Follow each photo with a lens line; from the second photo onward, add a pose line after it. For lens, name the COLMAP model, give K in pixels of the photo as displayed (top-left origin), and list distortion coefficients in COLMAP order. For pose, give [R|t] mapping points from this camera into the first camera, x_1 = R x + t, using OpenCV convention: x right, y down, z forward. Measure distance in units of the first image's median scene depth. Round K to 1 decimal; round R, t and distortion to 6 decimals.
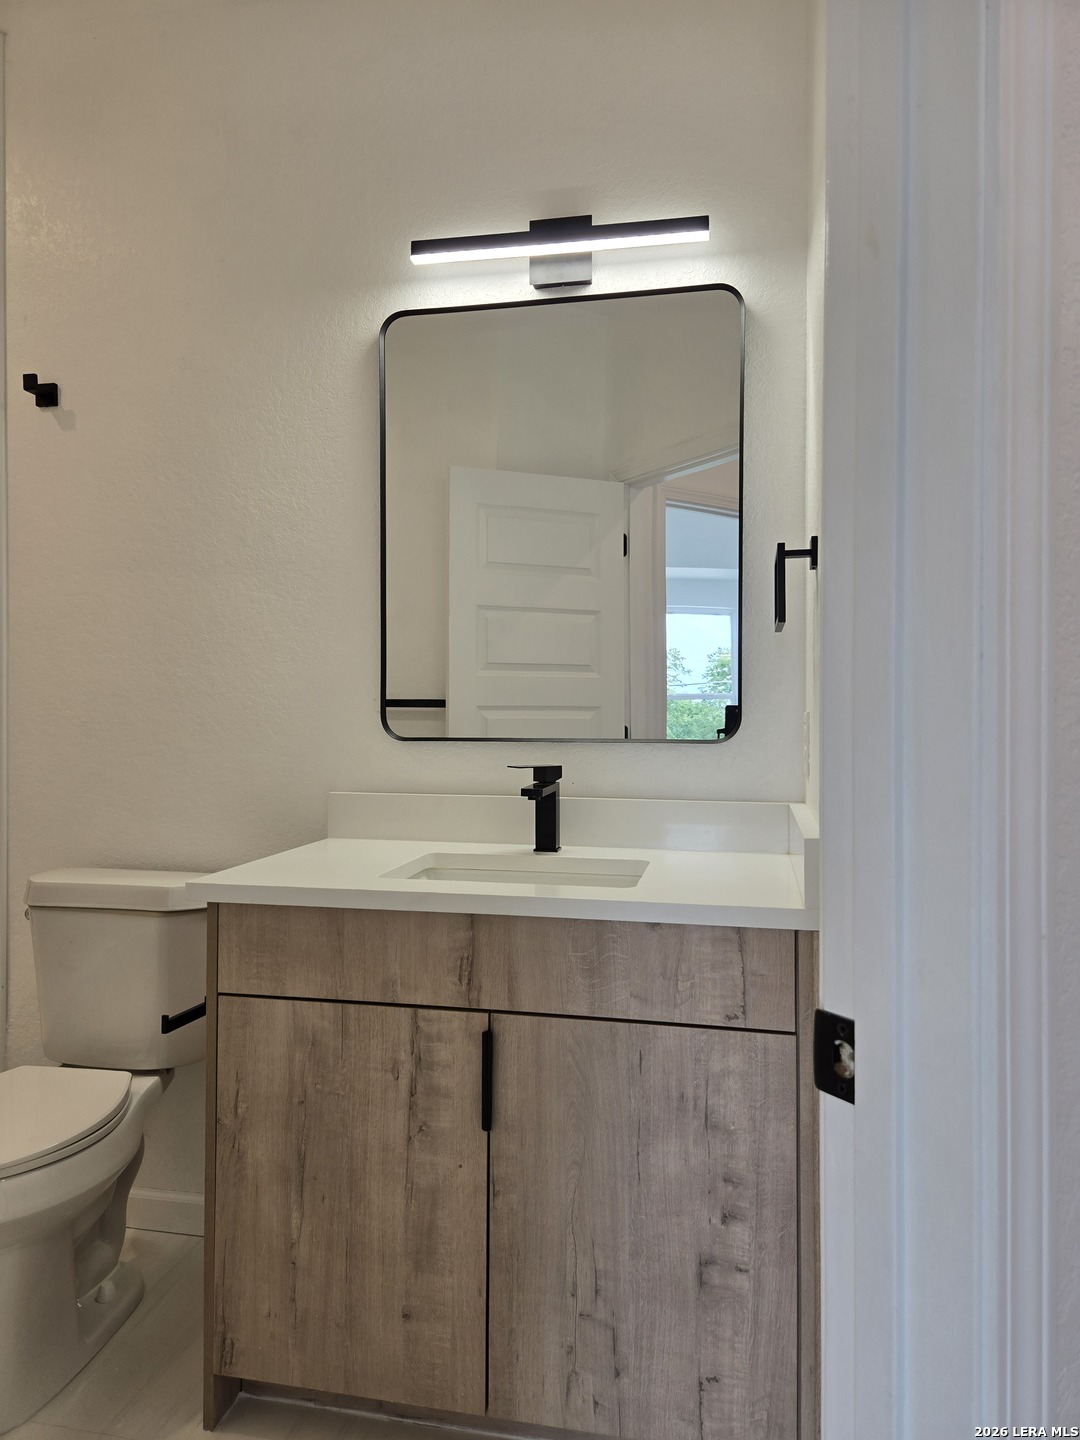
lens RADIAL K [[964.0, 0, 540.0], [0, 964.0, 720.0], [0, 0, 1]] dist [0.080729, -0.068683]
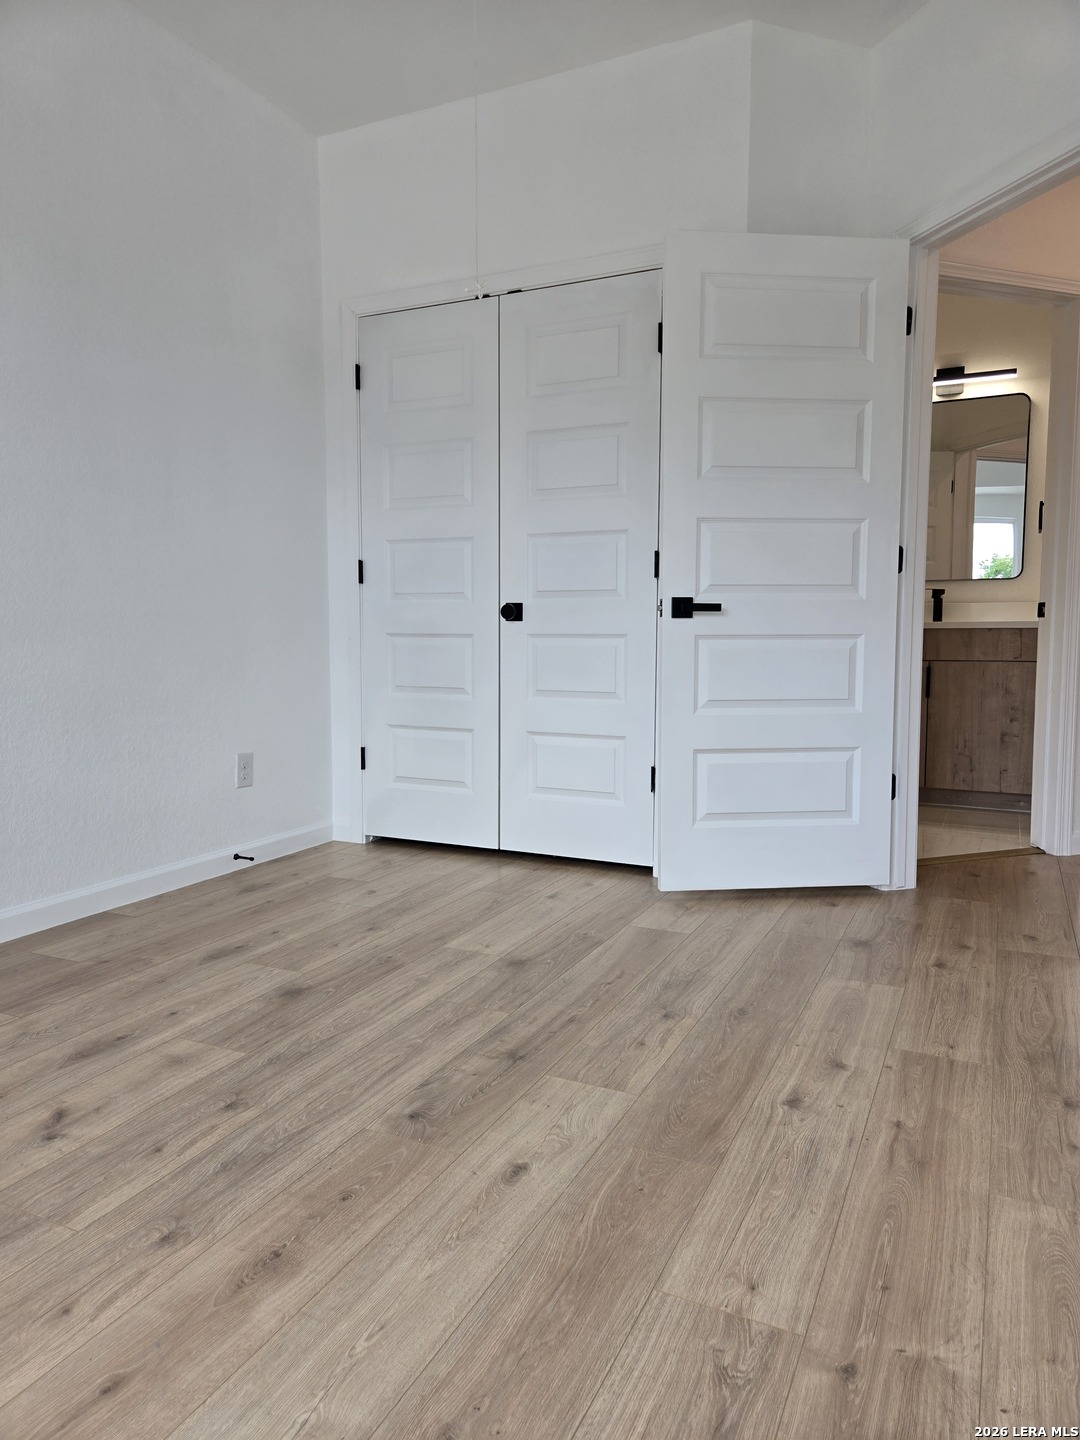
lens RADIAL K [[964.0, 0, 540.0], [0, 964.0, 720.0], [0, 0, 1]] dist [0.080729, -0.068683]
pose [[0.968707, 0.010907, -0.247966, -0.491028], [0.011657, 0.995933, 0.089345, 0.197823], [0.247932, -0.089439, 0.964640, -2.374623]]
